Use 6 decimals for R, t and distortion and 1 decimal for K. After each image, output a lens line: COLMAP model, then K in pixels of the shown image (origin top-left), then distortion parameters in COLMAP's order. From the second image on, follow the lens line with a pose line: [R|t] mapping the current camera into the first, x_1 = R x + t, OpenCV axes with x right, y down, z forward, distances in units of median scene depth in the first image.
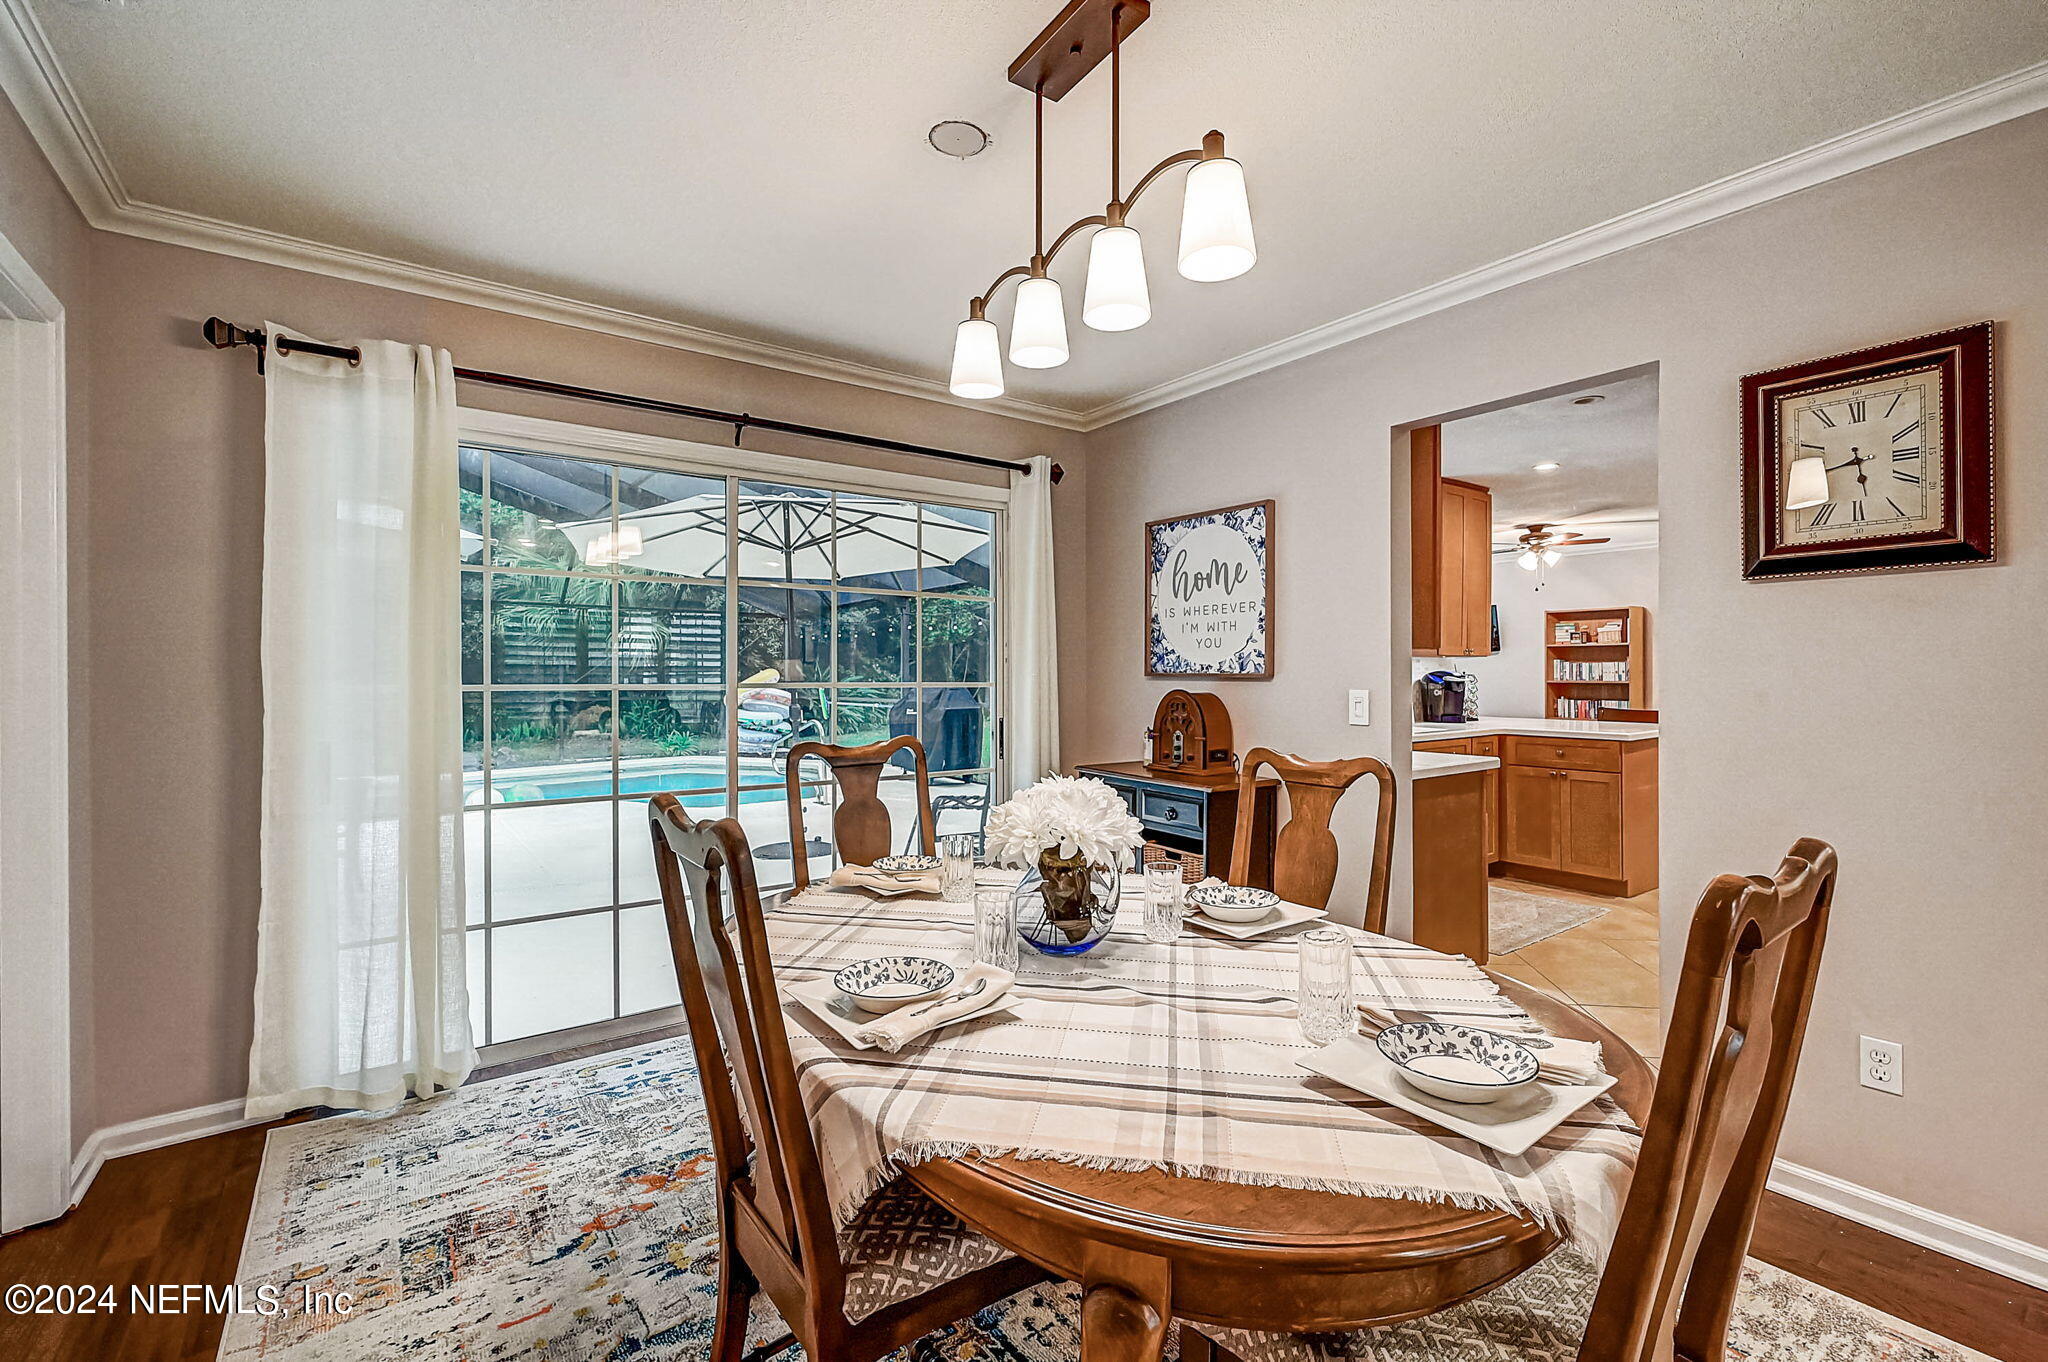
lens RADIAL K [[884.6, 0, 1036.5], [0, 884.6, 673.7], [0, 0, 1]] dist [-0.002816, -0.000345]
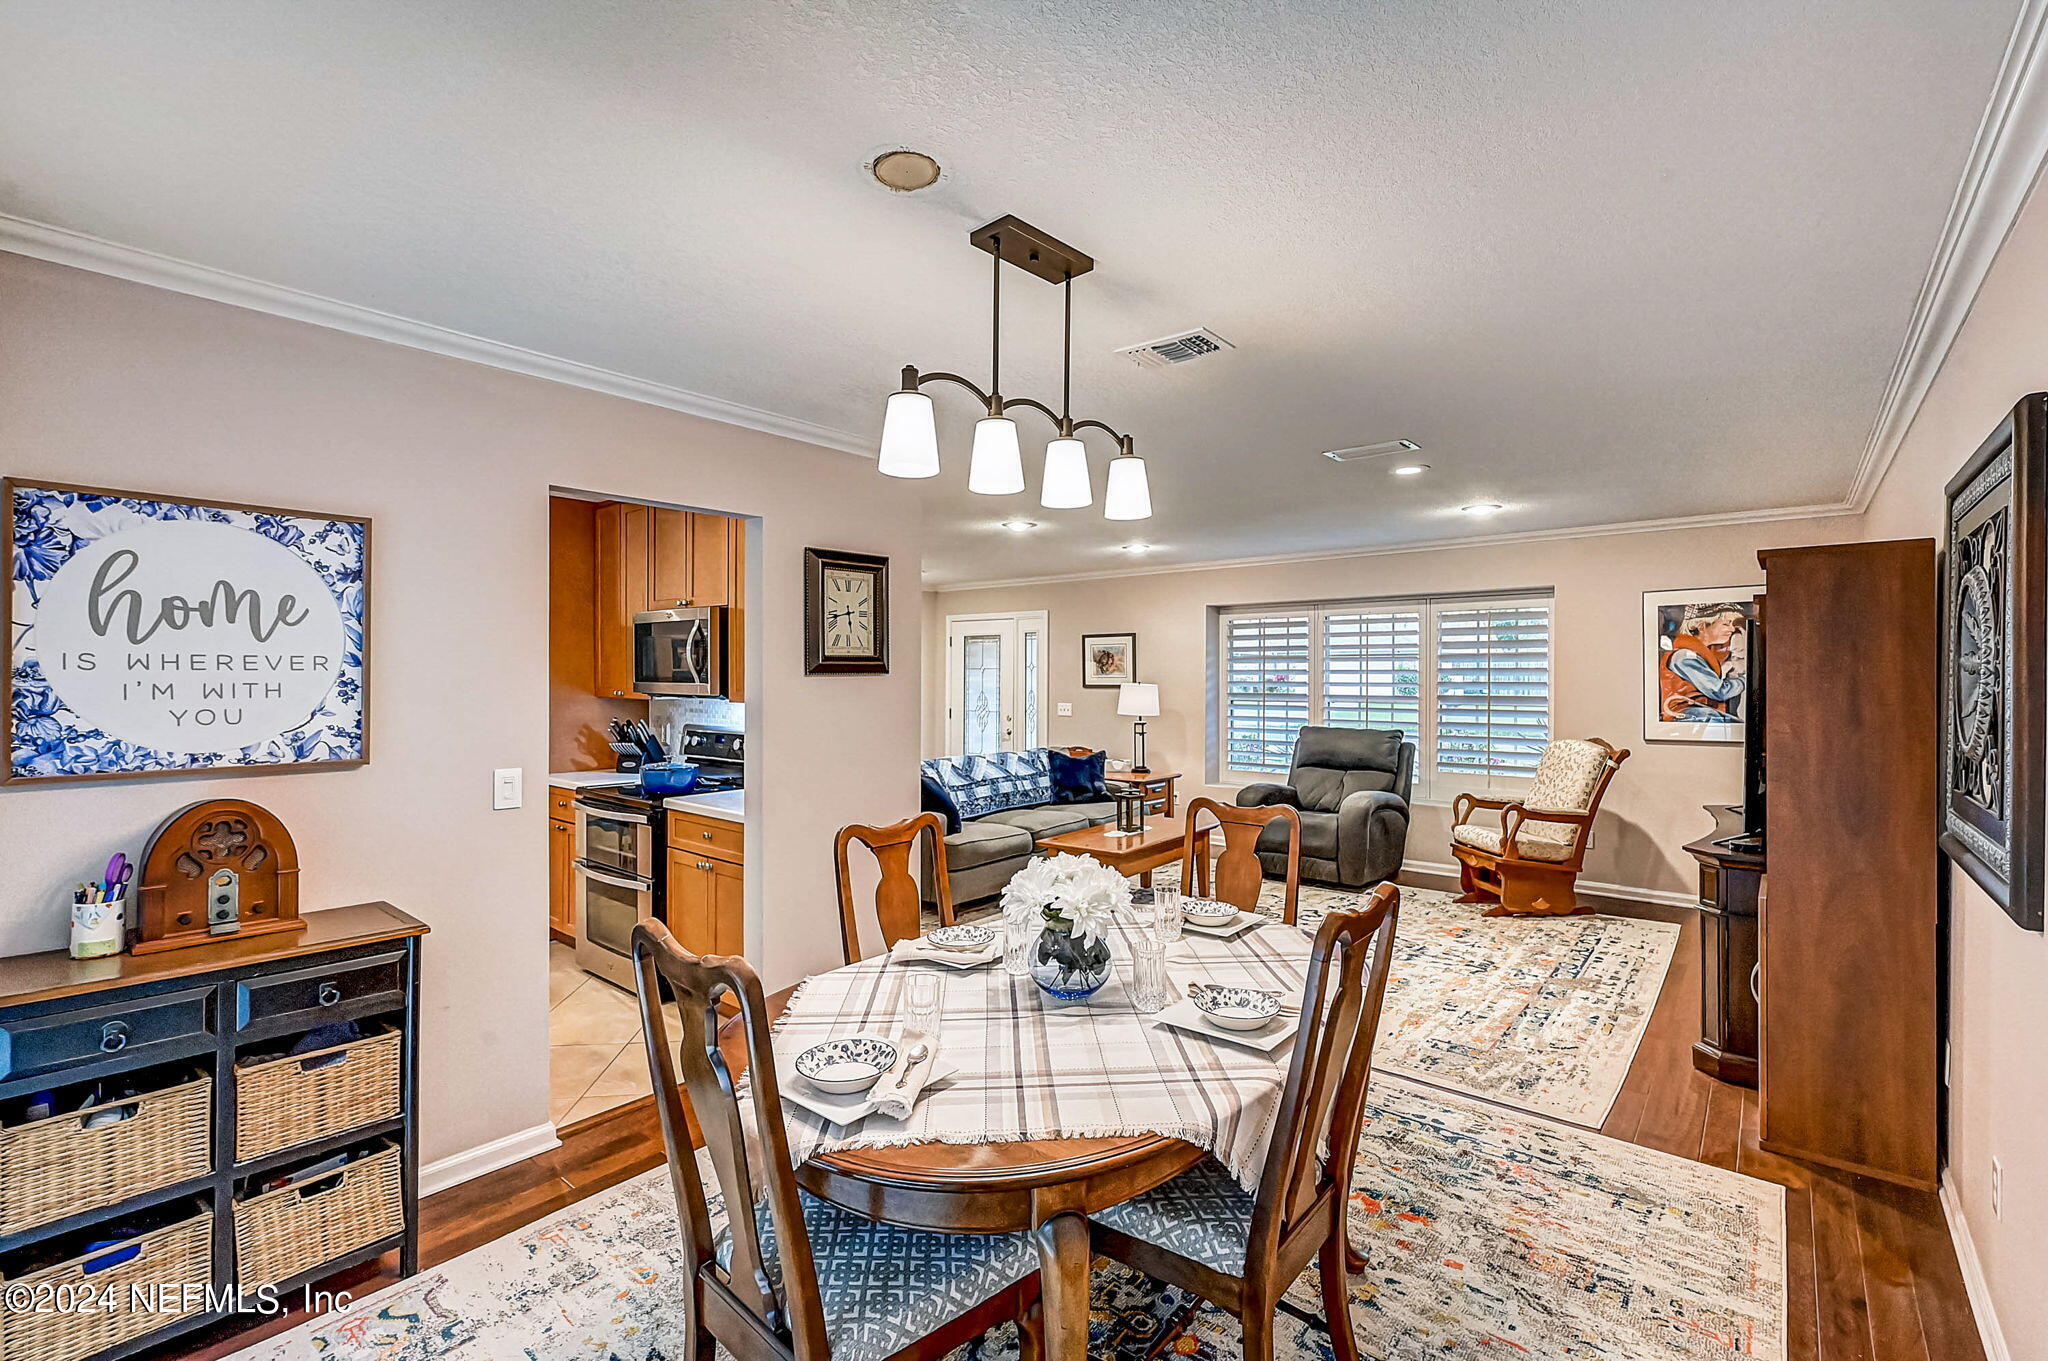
lens RADIAL K [[905.8, 0, 1015.4], [0, 905.8, 677.8], [0, 0, 1]] dist [-0.001562, -0.000174]
pose [[-0.228584, -0.002214, 0.973522, -0.574881], [0.002366, 0.999993, 0.002830, -0.066681], [-0.973521, 0.002950, -0.228577, 0.648237]]
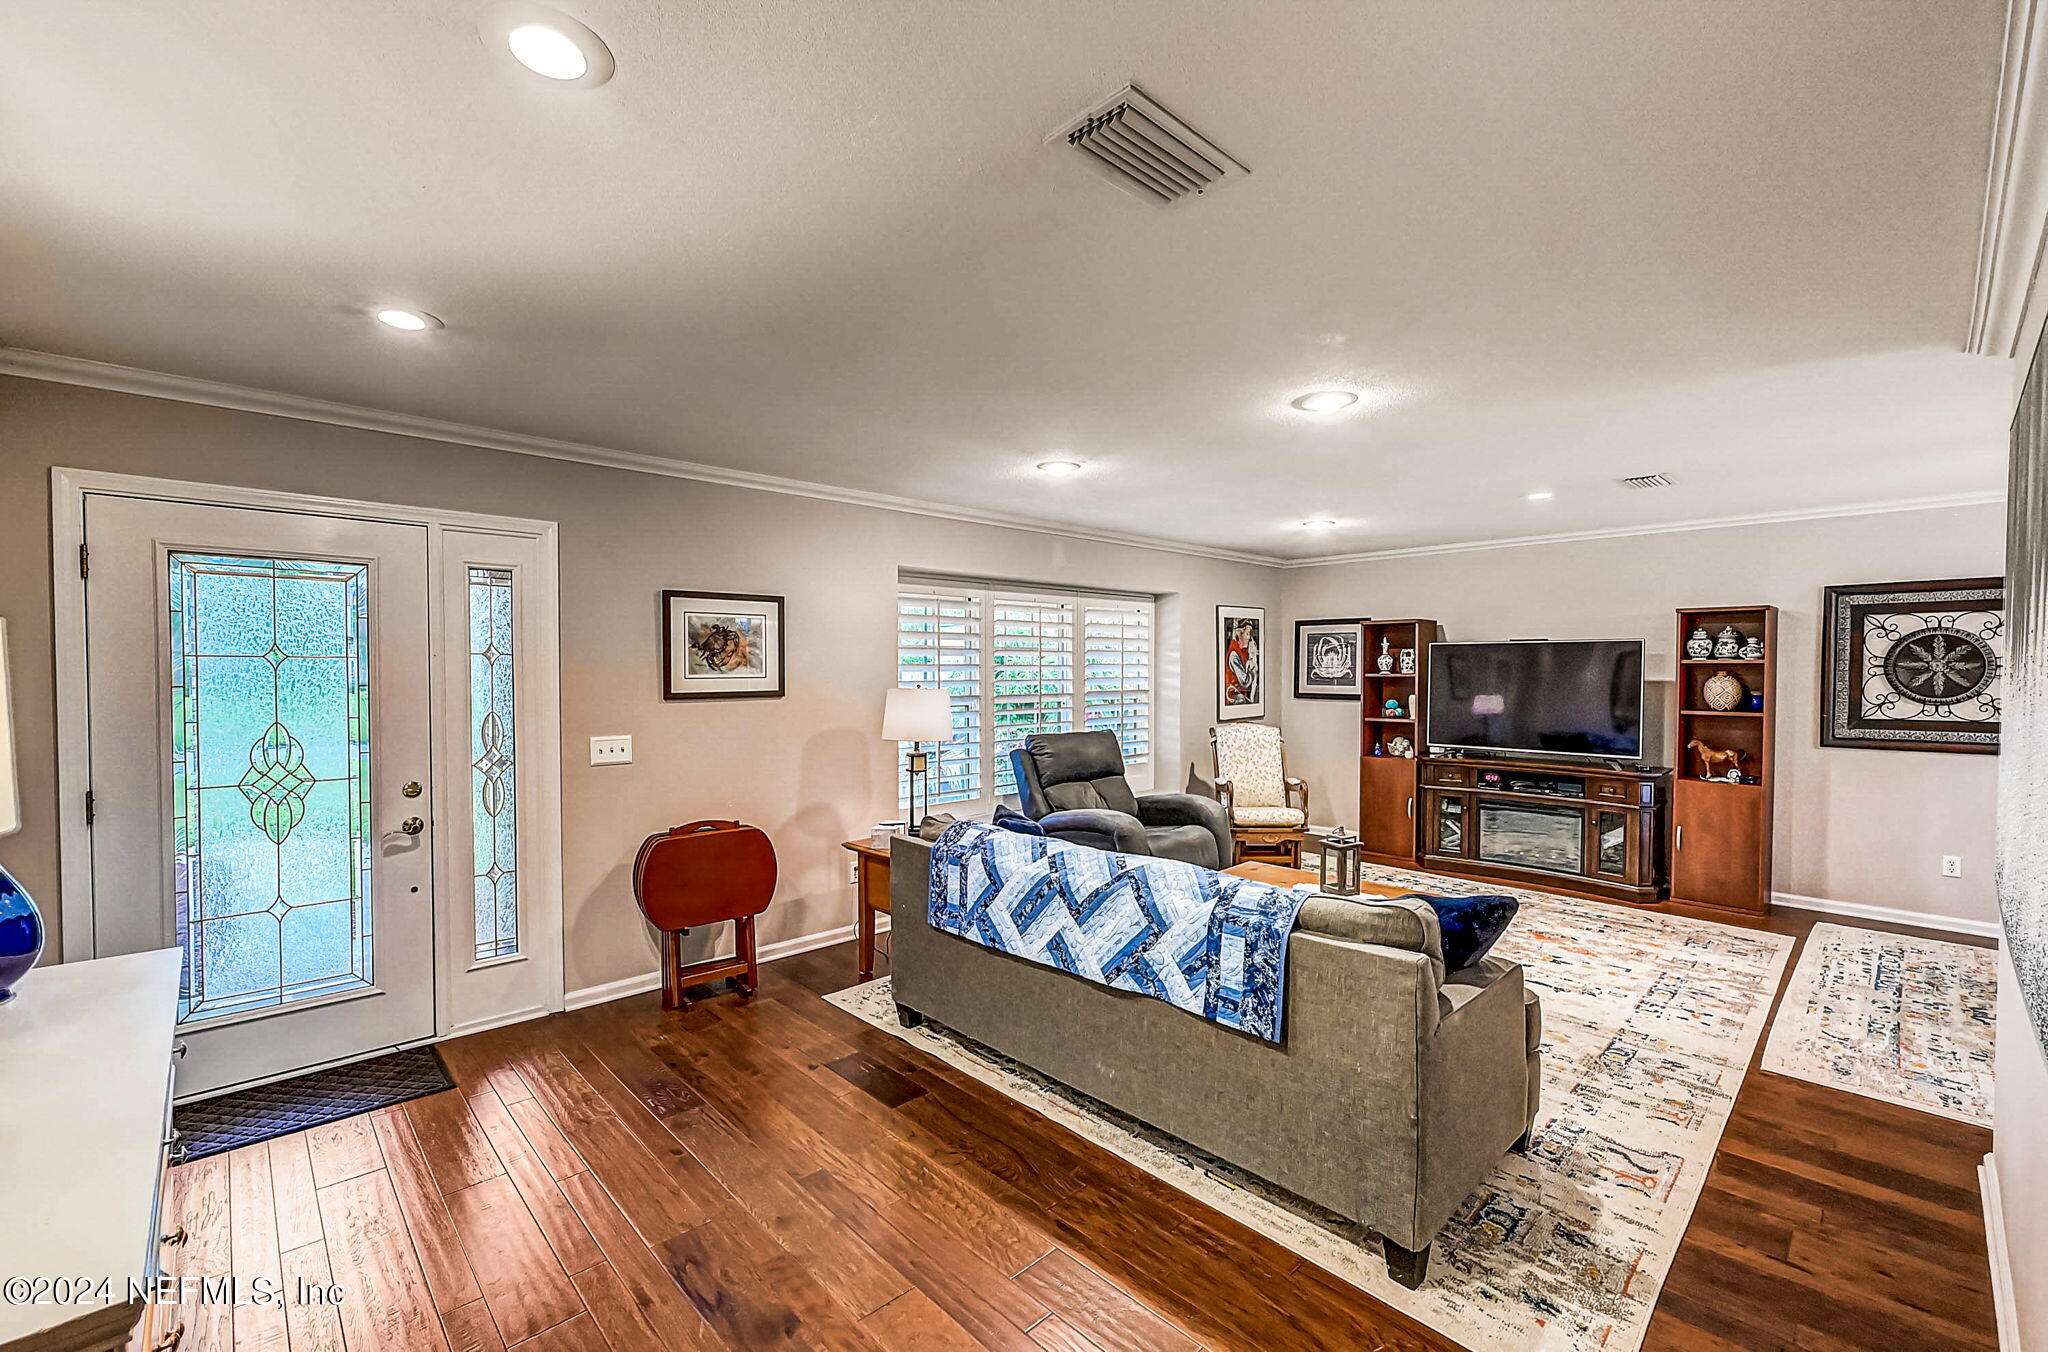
lens RADIAL K [[852.5, 0, 1045.7], [0, 852.5, 688.4], [0, 0, 1]] dist [-0.004028, -0.000093]
pose [[-0.990901, 0.007704, -0.134375, 1.540711], [0.004535, 0.999705, 0.023869, -0.071987], [0.134519, 0.023042, -0.990643, 1.098609]]
